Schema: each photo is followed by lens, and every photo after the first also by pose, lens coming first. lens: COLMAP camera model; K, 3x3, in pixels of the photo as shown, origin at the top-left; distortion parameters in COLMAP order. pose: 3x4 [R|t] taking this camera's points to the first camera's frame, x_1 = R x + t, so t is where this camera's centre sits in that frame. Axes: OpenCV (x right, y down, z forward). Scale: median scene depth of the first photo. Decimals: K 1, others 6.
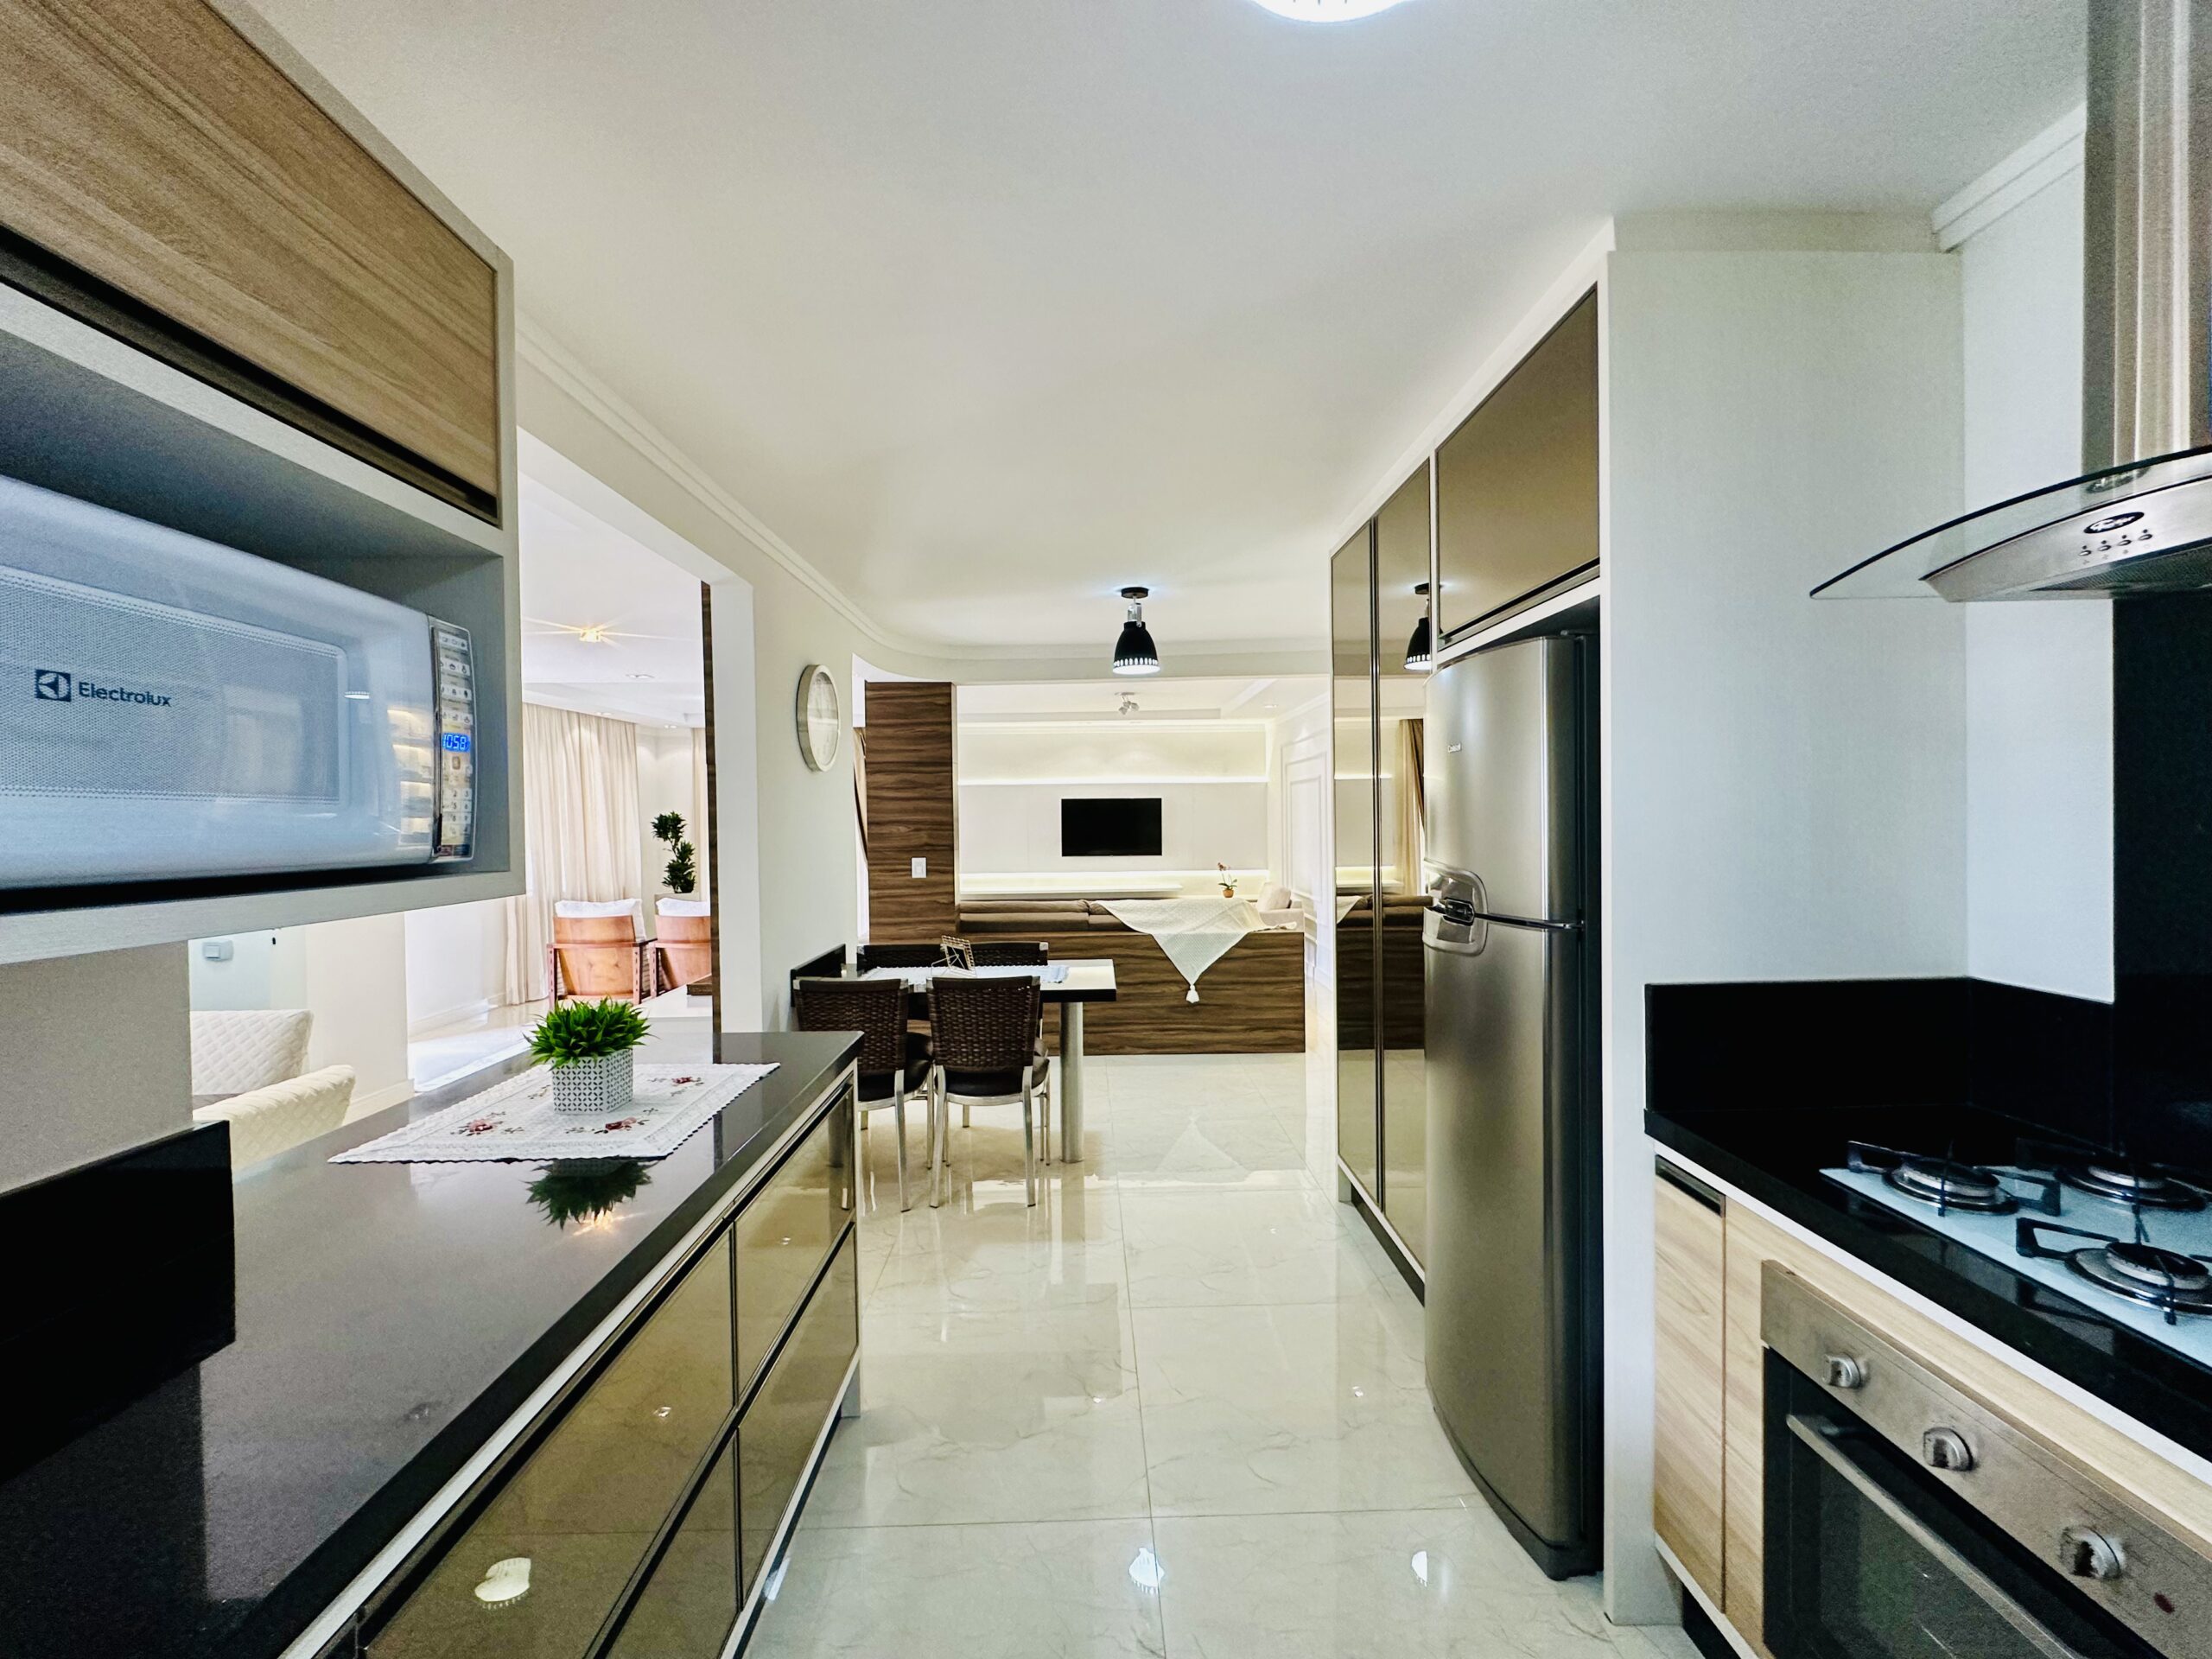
lens RADIAL K [[888.3, 0, 1112.5], [0, 888.3, 822.8], [0, 0, 1]] dist [-0.005432, 0.001404]
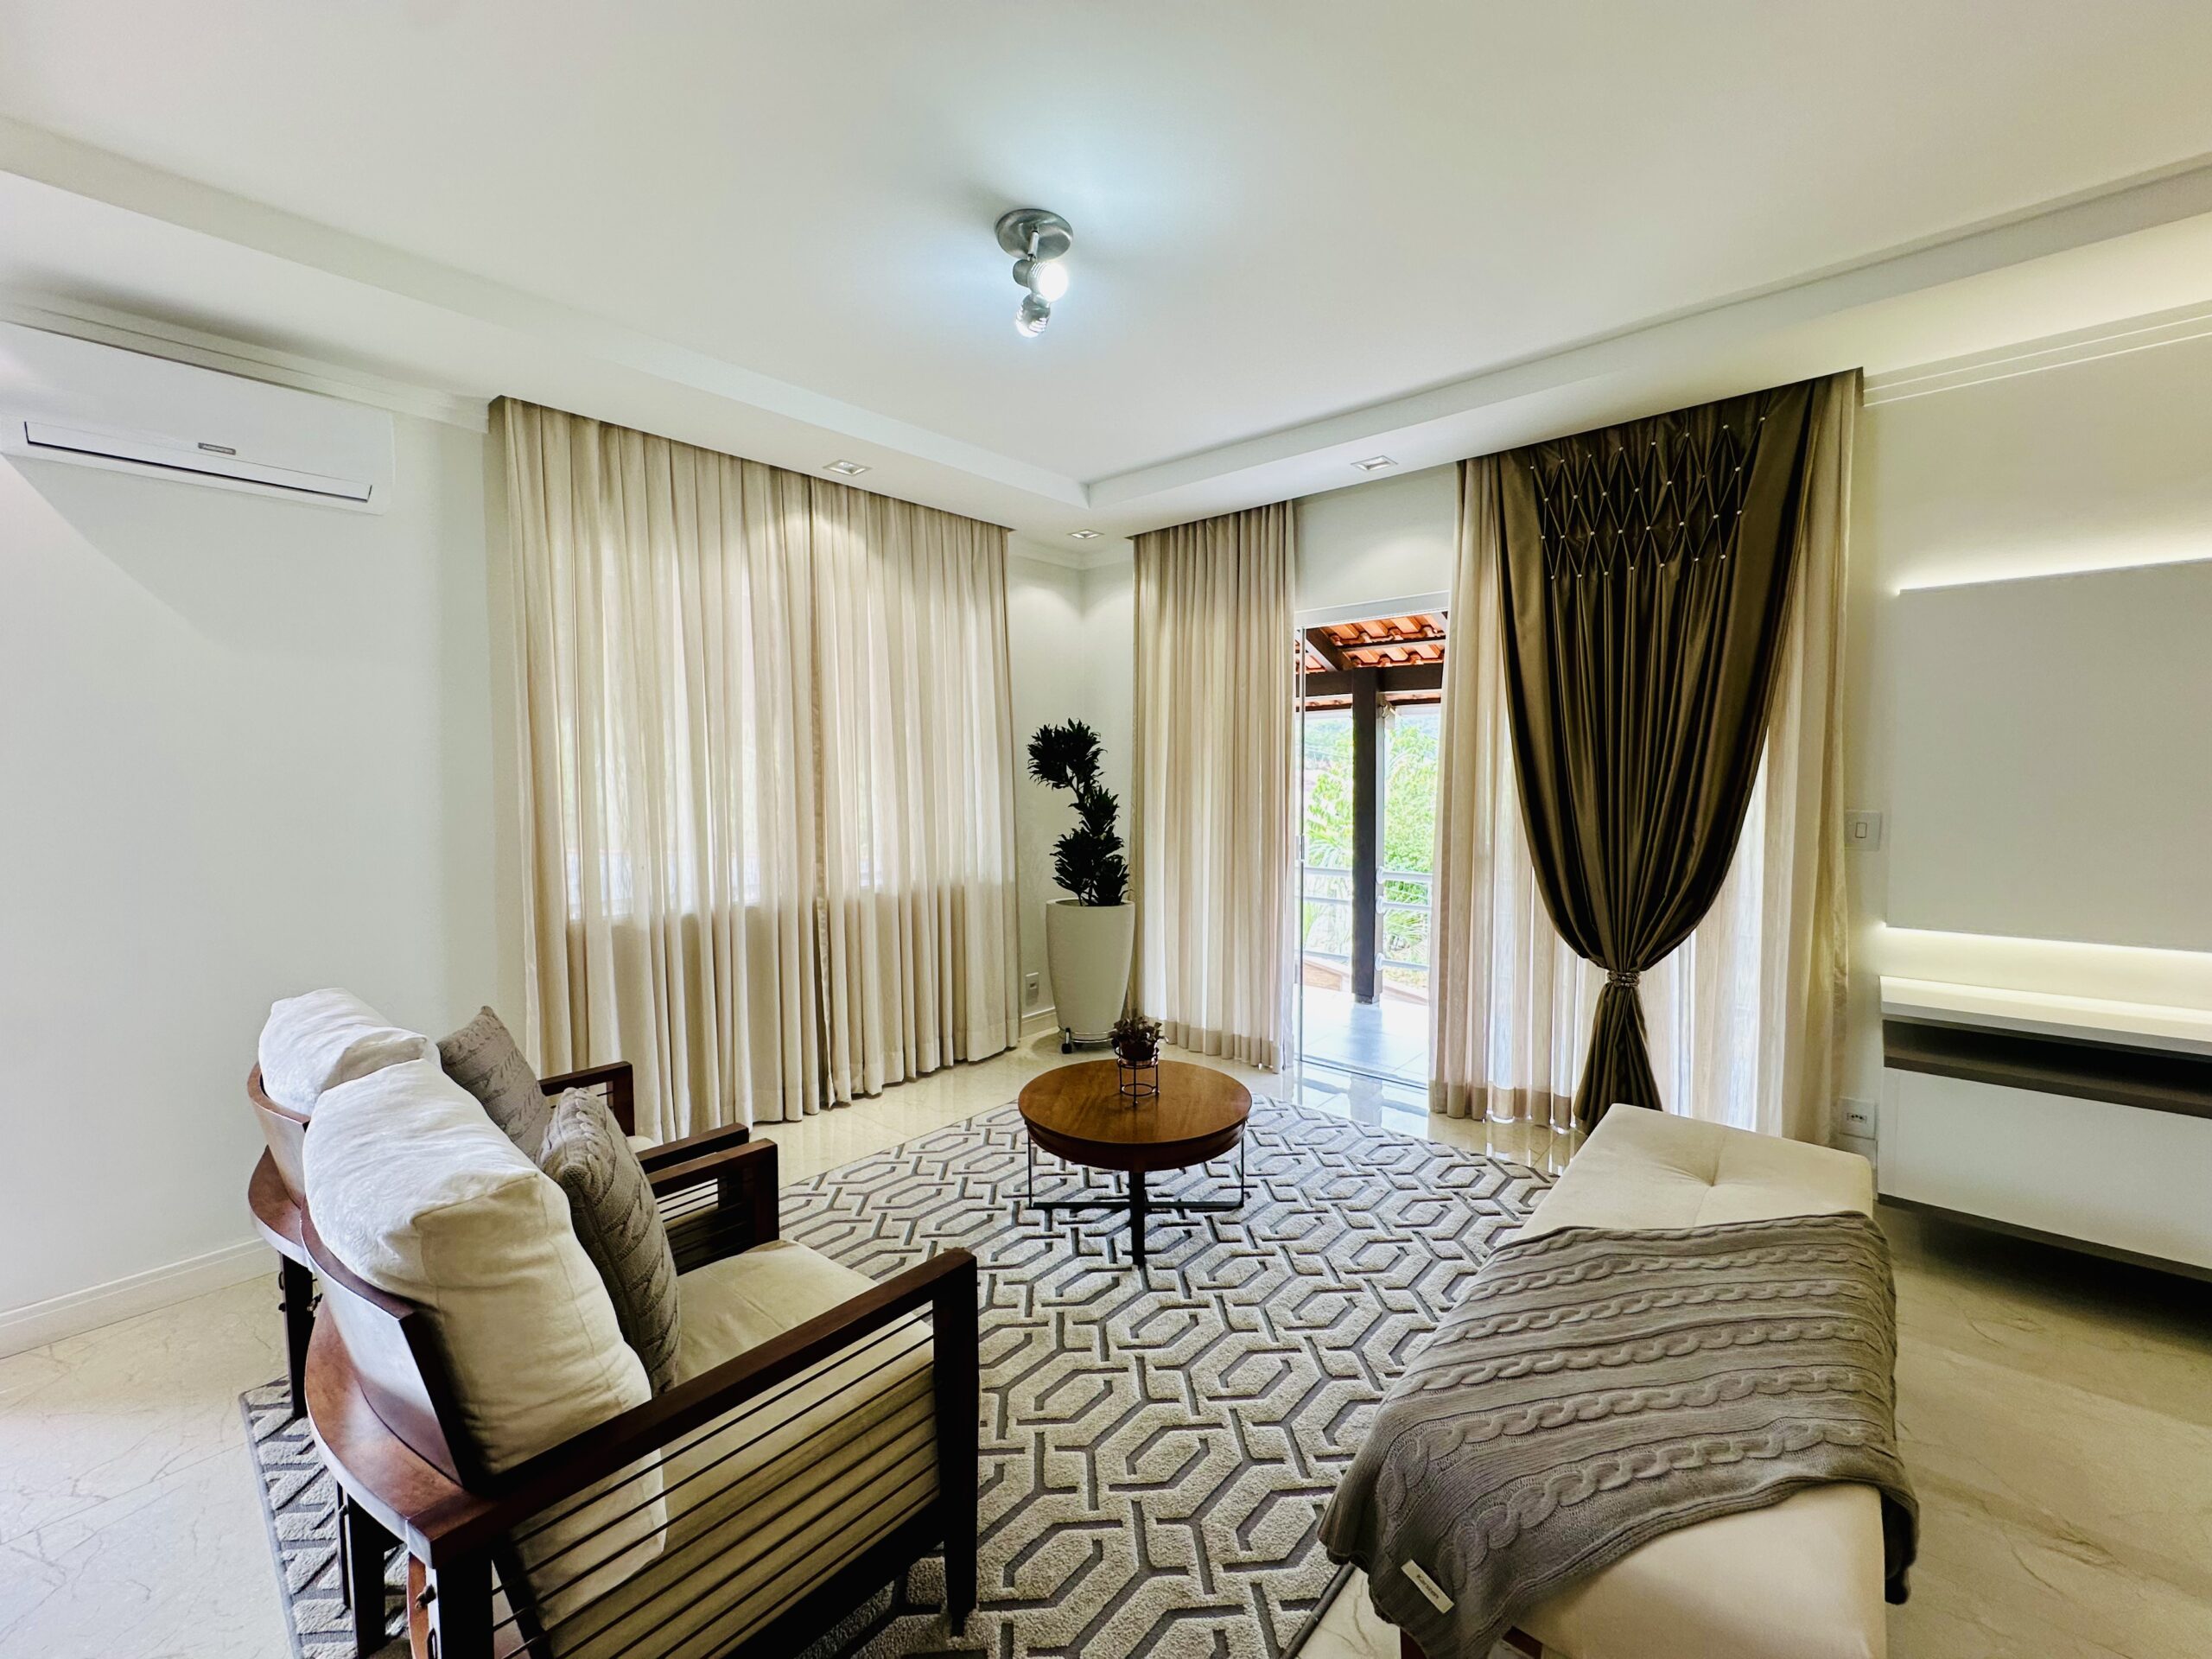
lens RADIAL K [[888.3, 0, 1107.8], [0, 888.3, 834.7], [0, 0, 1]] dist [-0.005432, 0.001404]
pose [[0.738991, 0.052546, -0.671663, -0.181169], [-0.002603, 0.997169, 0.075148, 0.011249], [0.673710, -0.053786, 0.737036, 0.676316]]
